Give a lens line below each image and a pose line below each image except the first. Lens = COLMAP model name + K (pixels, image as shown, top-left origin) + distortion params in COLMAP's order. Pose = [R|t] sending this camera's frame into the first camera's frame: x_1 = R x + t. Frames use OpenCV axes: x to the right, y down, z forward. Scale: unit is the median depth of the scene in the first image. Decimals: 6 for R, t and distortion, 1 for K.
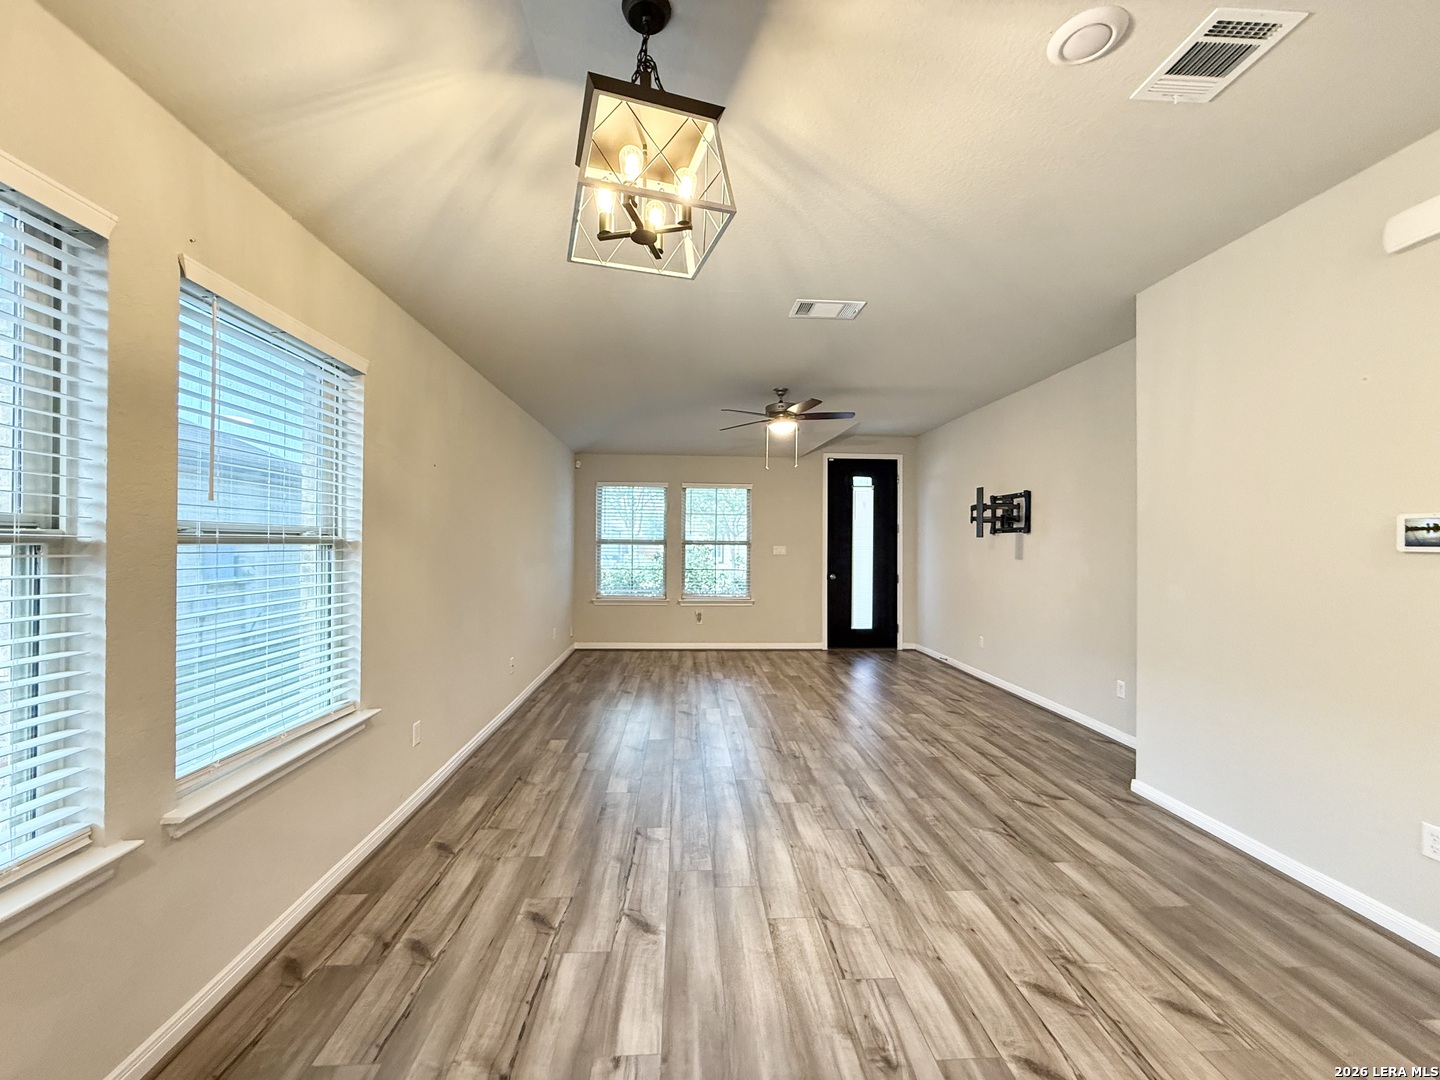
lens RADIAL K [[571.9, 0, 714.8], [0, 571.9, 539.7], [0, 0, 1]] dist [0.001286, -0.000497]
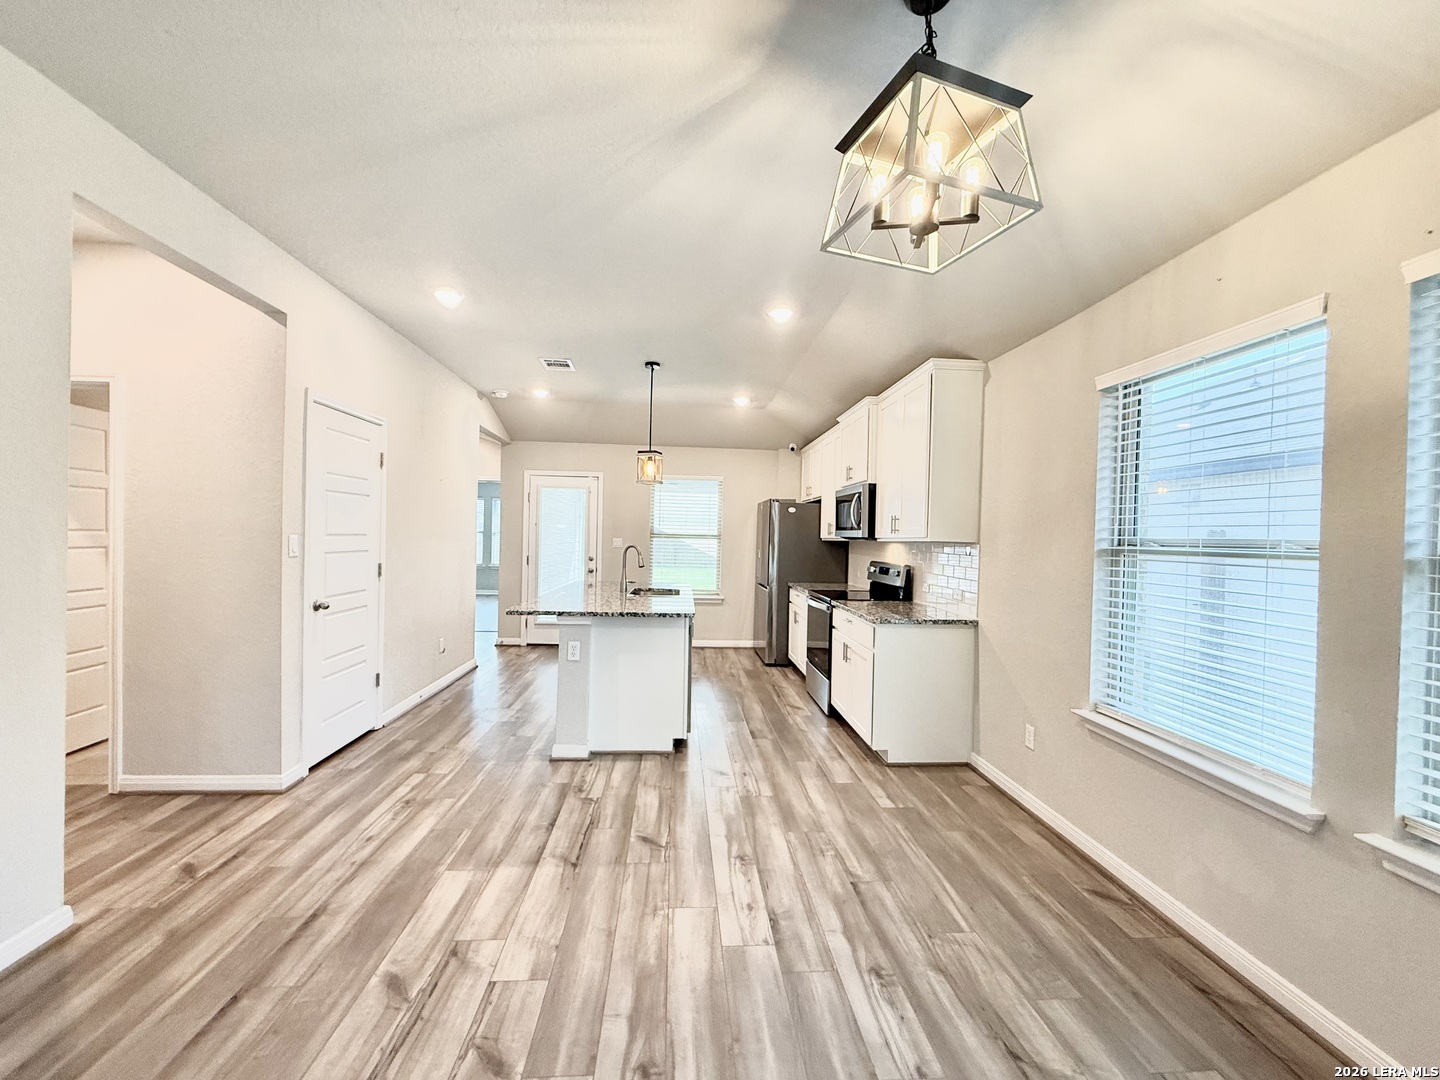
lens RADIAL K [[571.9, 0, 715.0], [0, 571.9, 541.2], [0, 0, 1]] dist [0.001286, -0.000497]
pose [[-0.999439, -0.031229, -0.012124, 0.083149], [-0.031224, 0.999512, -0.000614, 0.002197], [0.012138, -0.000235, -0.999926, 0.734903]]
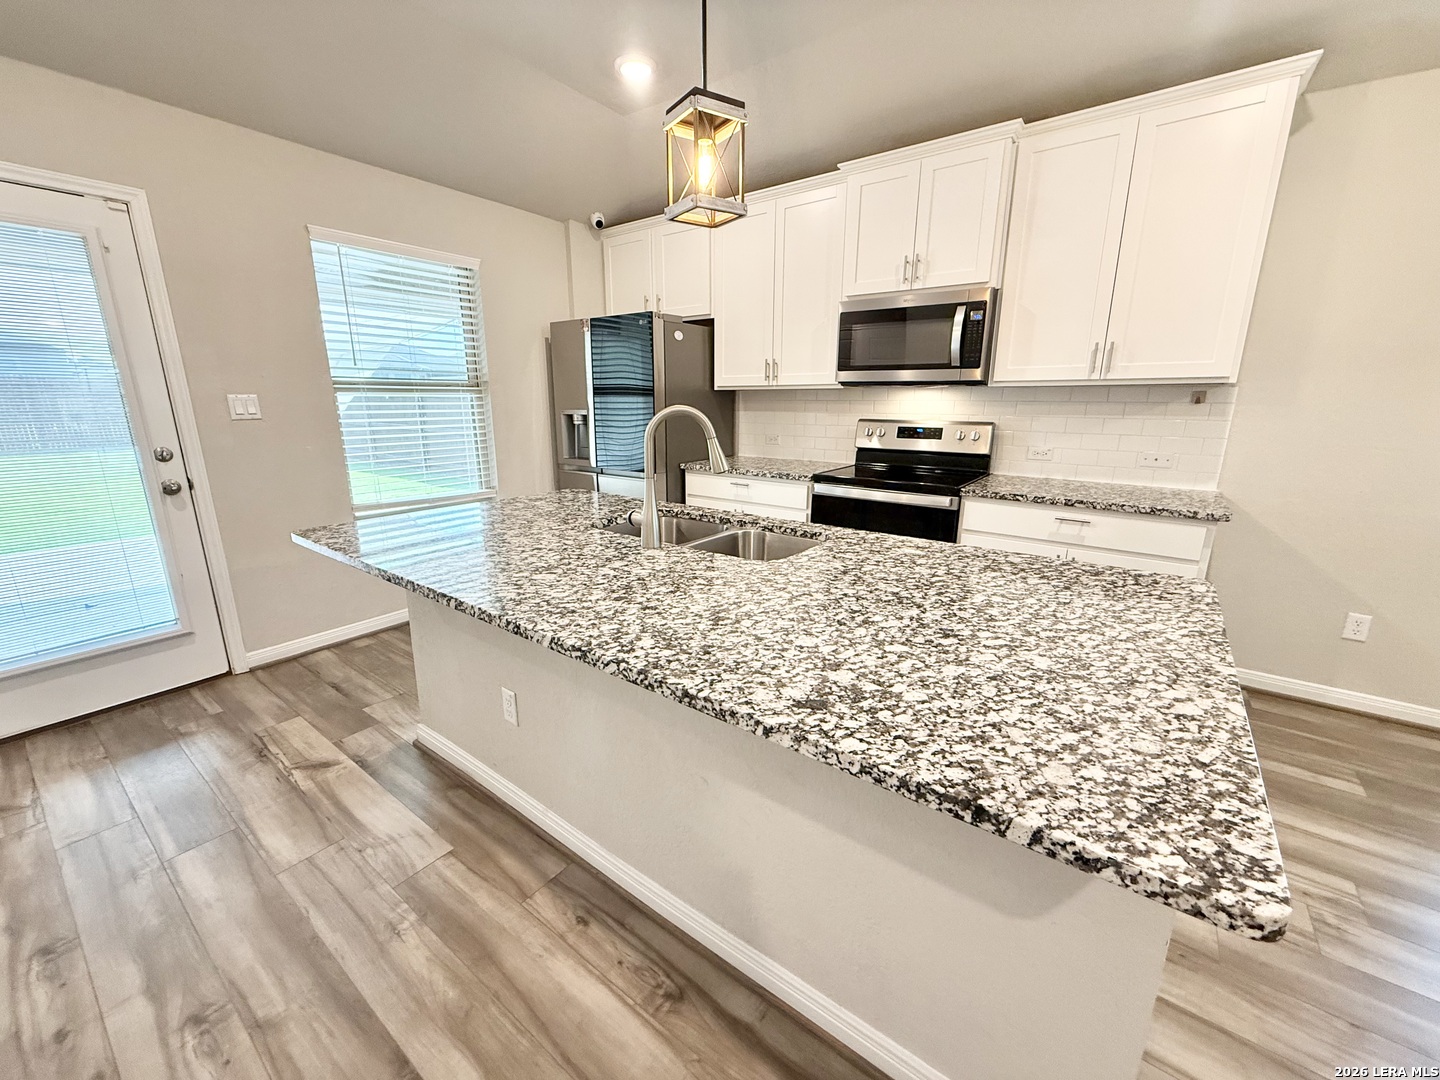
lens RADIAL K [[571.9, 0, 716.5], [0, 571.9, 541.3], [0, 0, 1]] dist [0.001286, -0.000497]
pose [[-0.642780, 0.178416, -0.744984, 0.525364], [-0.000380, 0.972425, 0.233214, 0.012254], [0.766051, 0.150188, -0.624988, -0.143538]]
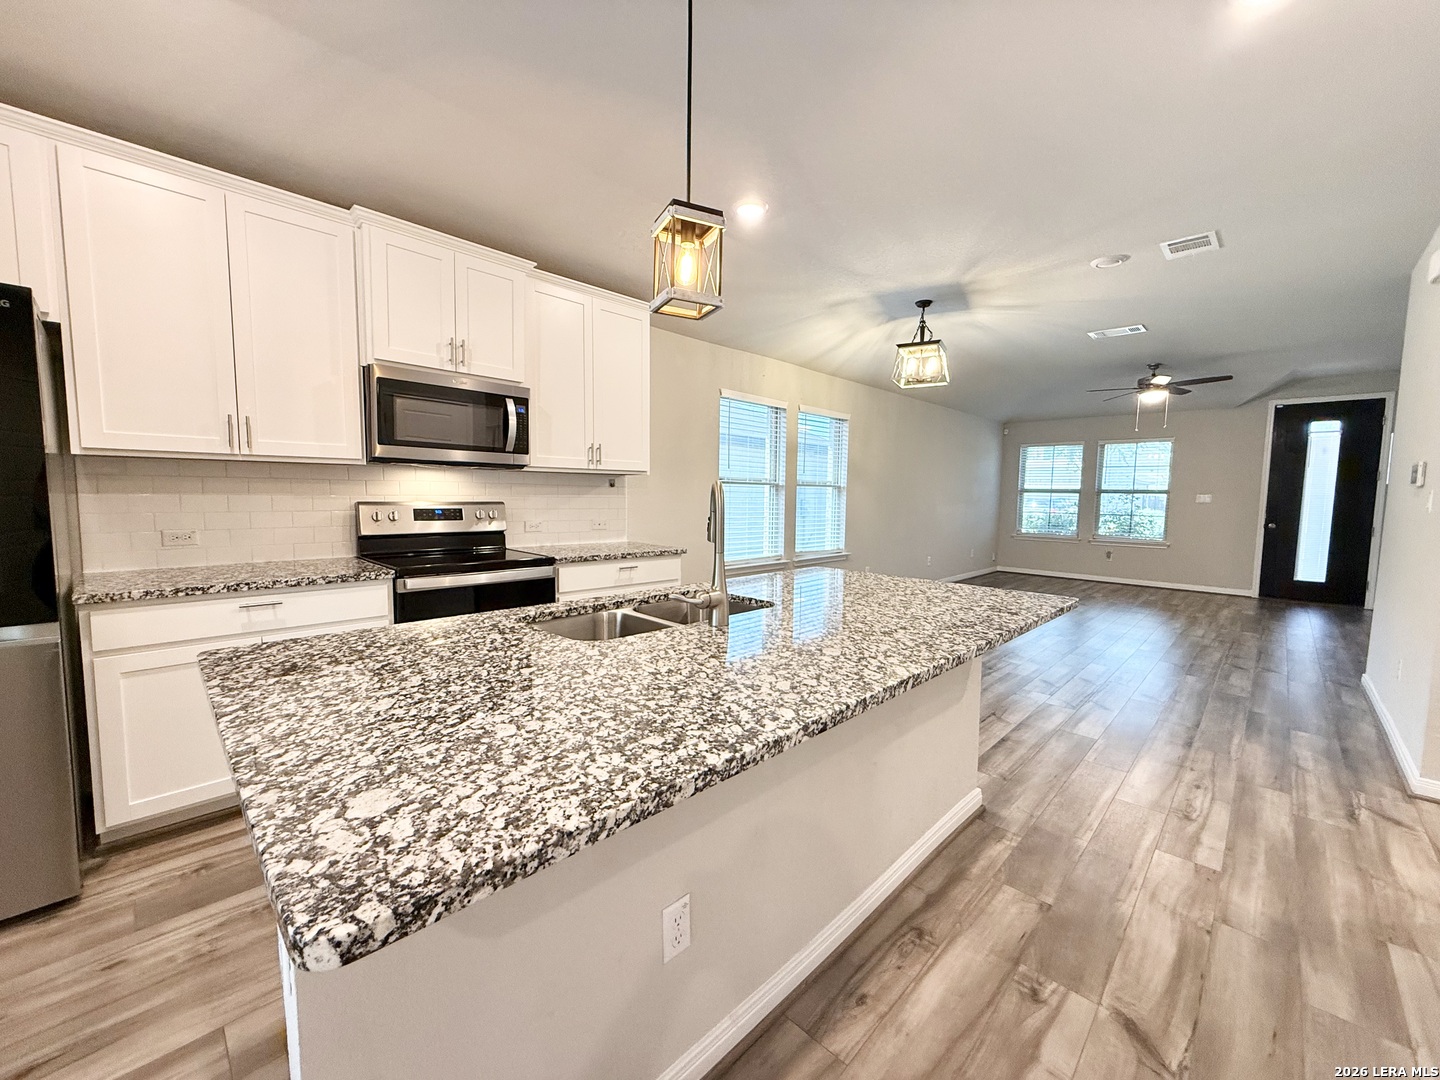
lens RADIAL K [[571.9, 0, 717.6], [0, 571.9, 539.6], [0, 0, 1]] dist [0.001286, -0.000497]
pose [[0.673119, 0.061941, -0.736936, 0.534426], [-0.003793, 0.996762, 0.080315, 0.022046], [0.739525, -0.051267, 0.671174, -0.689516]]
